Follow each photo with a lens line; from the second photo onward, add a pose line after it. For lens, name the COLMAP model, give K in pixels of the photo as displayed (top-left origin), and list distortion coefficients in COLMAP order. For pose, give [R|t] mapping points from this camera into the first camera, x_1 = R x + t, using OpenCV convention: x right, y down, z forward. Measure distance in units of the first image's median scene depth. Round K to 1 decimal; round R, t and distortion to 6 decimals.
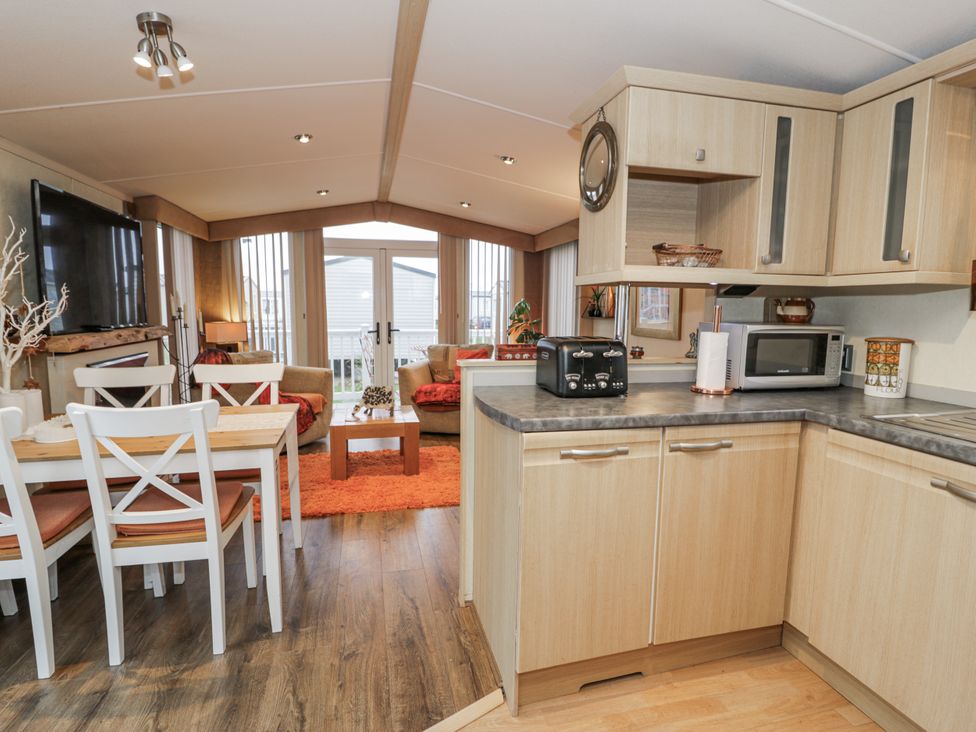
lens RADIAL K [[507.2, 0, 485.9], [0, 507.2, 364.6], [0, 0, 1]] dist [0.000681, -0.013887]
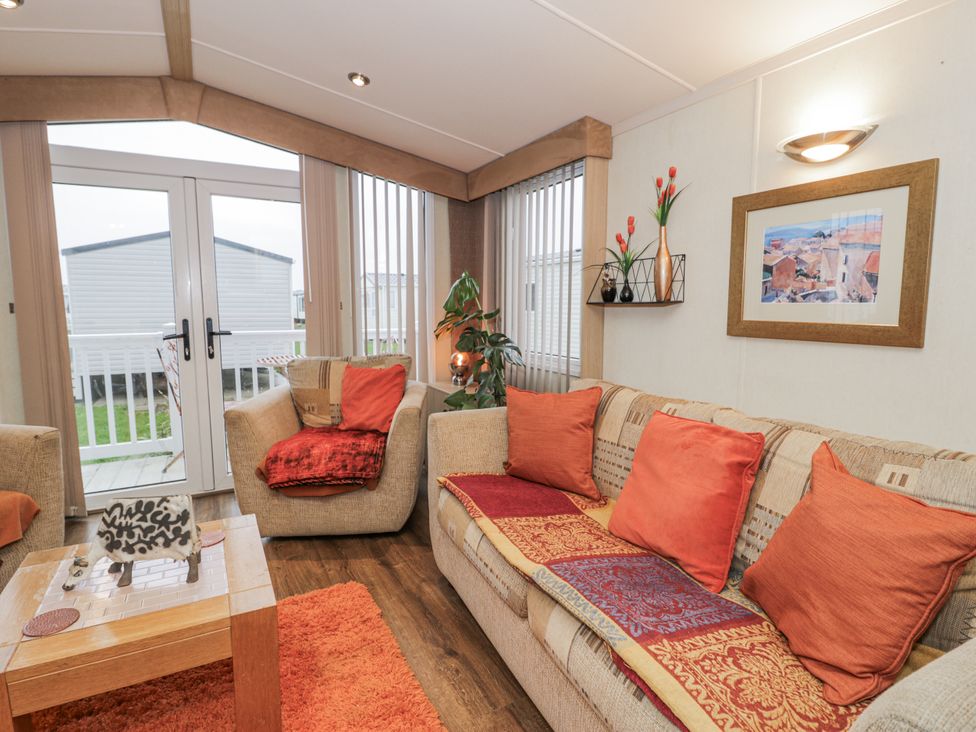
lens RADIAL K [[507.2, 0, 485.9], [0, 507.2, 364.6], [0, 0, 1]] dist [0.000681, -0.013887]
pose [[0.964357, -0.036234, 0.262114, -0.058419], [0.035084, 0.999343, 0.009066, -0.033744], [-0.262270, 0.000453, 0.964994, 0.467601]]
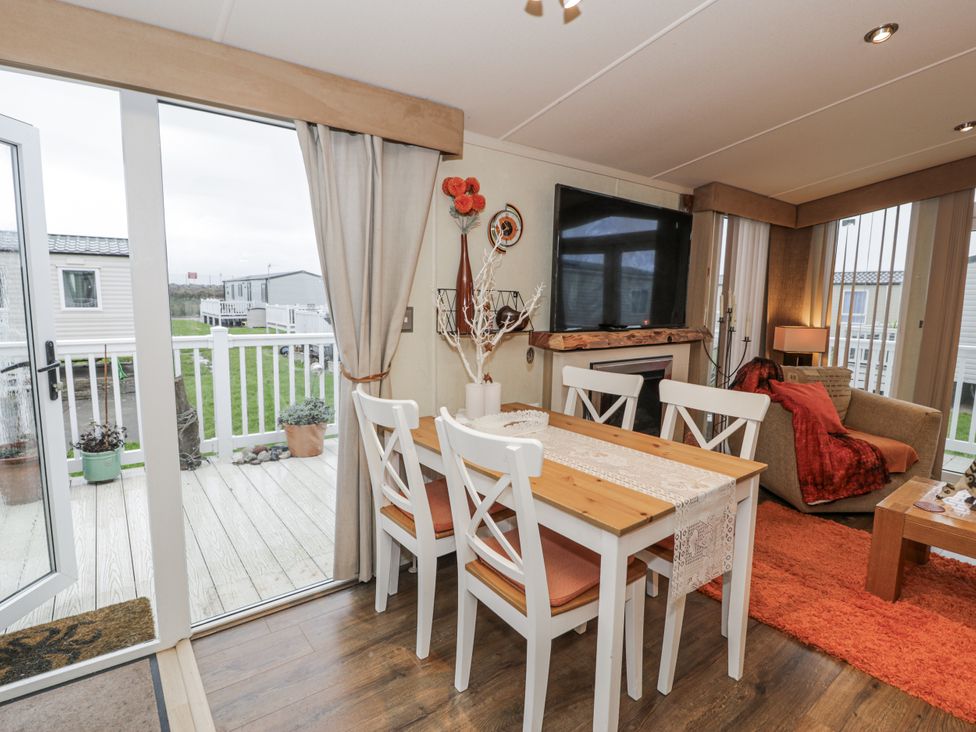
lens RADIAL K [[507.2, 0, 485.9], [0, 507.2, 364.6], [0, 0, 1]] dist [0.000681, -0.013887]
pose [[0.407393, 0.117268, -0.905693, 0.022596], [-0.116928, 0.990257, 0.075621, -0.027224], [0.905737, 0.075094, 0.417136, 0.216446]]
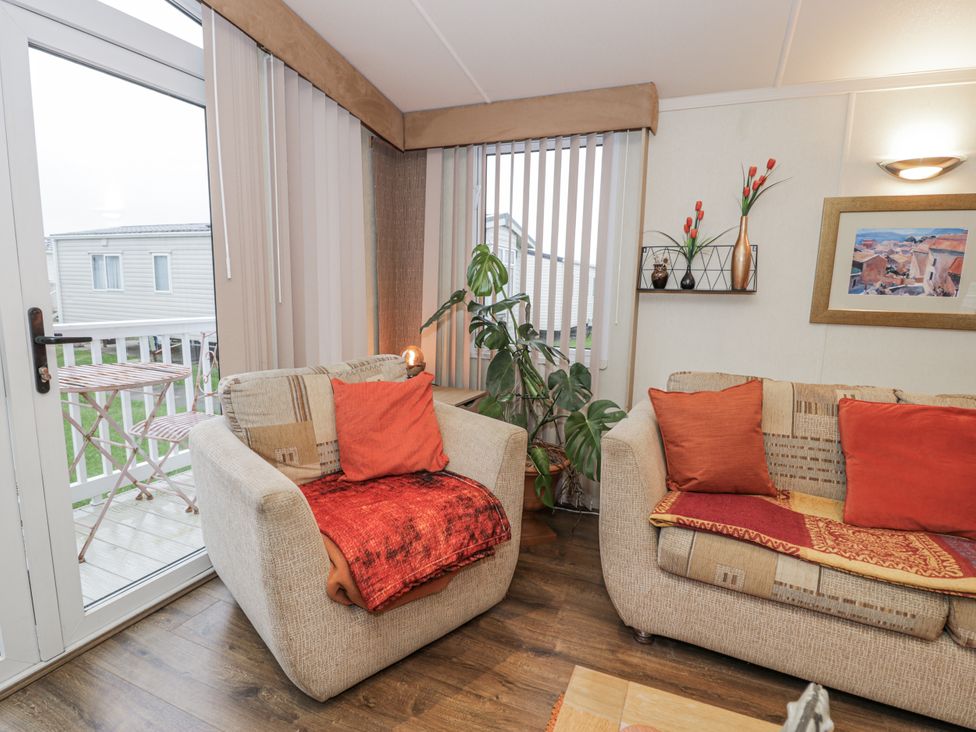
lens RADIAL K [[507.2, 0, 485.9], [0, 507.2, 364.6], [0, 0, 1]] dist [0.000681, -0.013887]
pose [[0.596386, -0.116523, 0.794195, -0.294170], [0.074060, 0.993175, 0.090103, -0.070846], [-0.799274, 0.005082, 0.600946, 0.763765]]
